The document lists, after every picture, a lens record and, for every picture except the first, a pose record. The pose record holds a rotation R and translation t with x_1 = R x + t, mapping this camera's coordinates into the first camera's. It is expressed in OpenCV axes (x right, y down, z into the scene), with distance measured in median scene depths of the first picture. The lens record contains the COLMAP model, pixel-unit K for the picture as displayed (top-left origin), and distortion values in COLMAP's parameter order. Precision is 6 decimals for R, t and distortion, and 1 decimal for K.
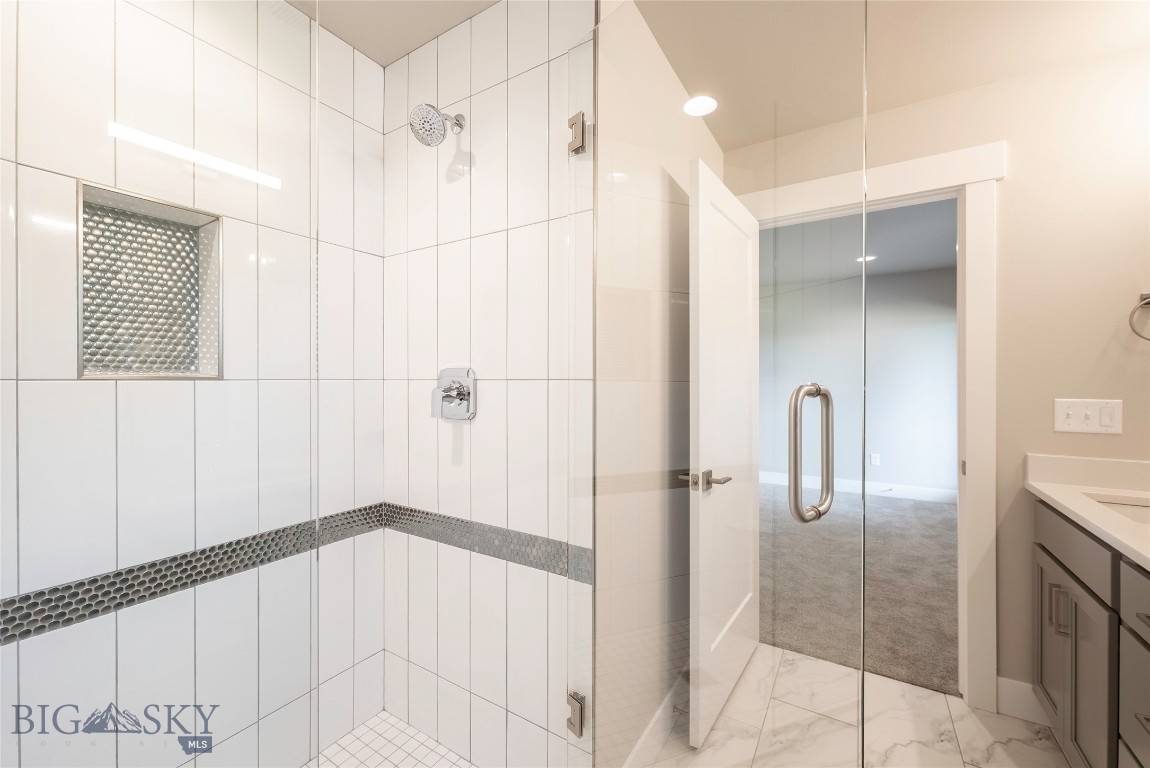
lens RADIAL K [[461.6, 0, 571.7], [0, 461.6, 381.3], [0, 0, 1]] dist [0.002873, -0.000760]
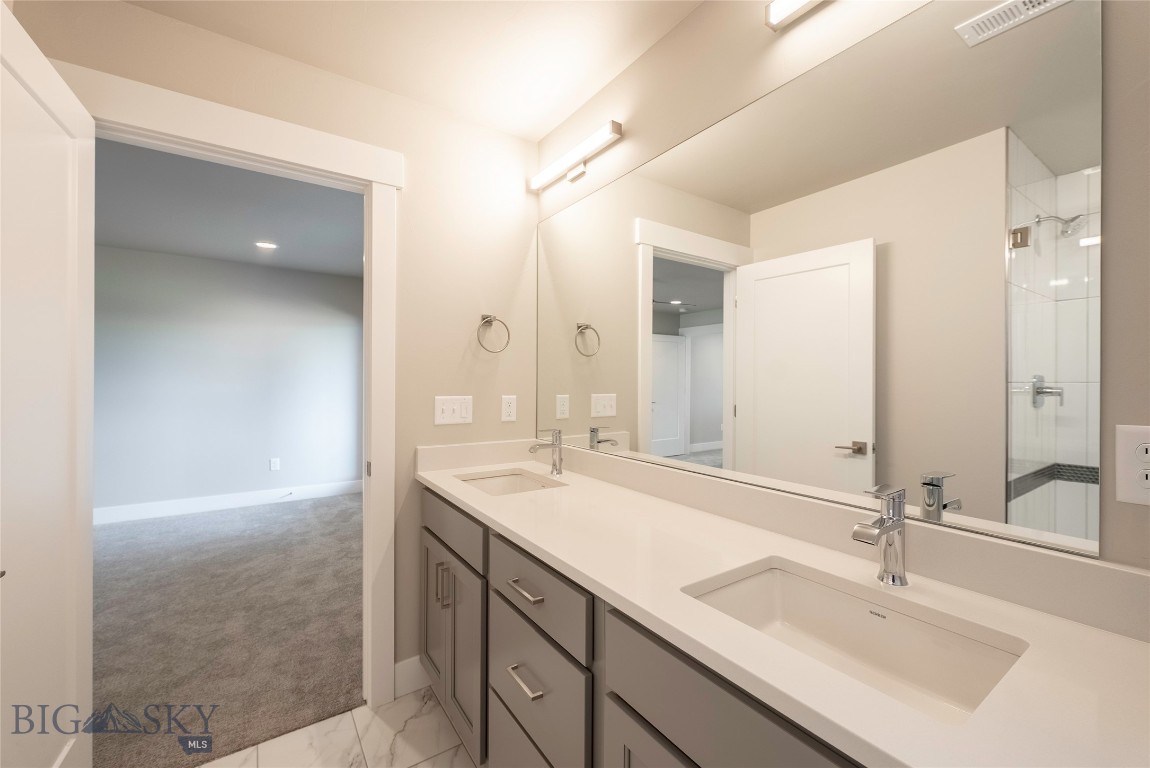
lens RADIAL K [[461.6, 0, 570.8], [0, 461.6, 381.5], [0, 0, 1]] dist [0.002873, -0.000760]
pose [[0.404428, 0.002823, 0.914566, 0.100521], [-0.004411, 0.999990, -0.001136, 0.000279], [-0.914559, -0.003575, 0.404436, 0.174043]]
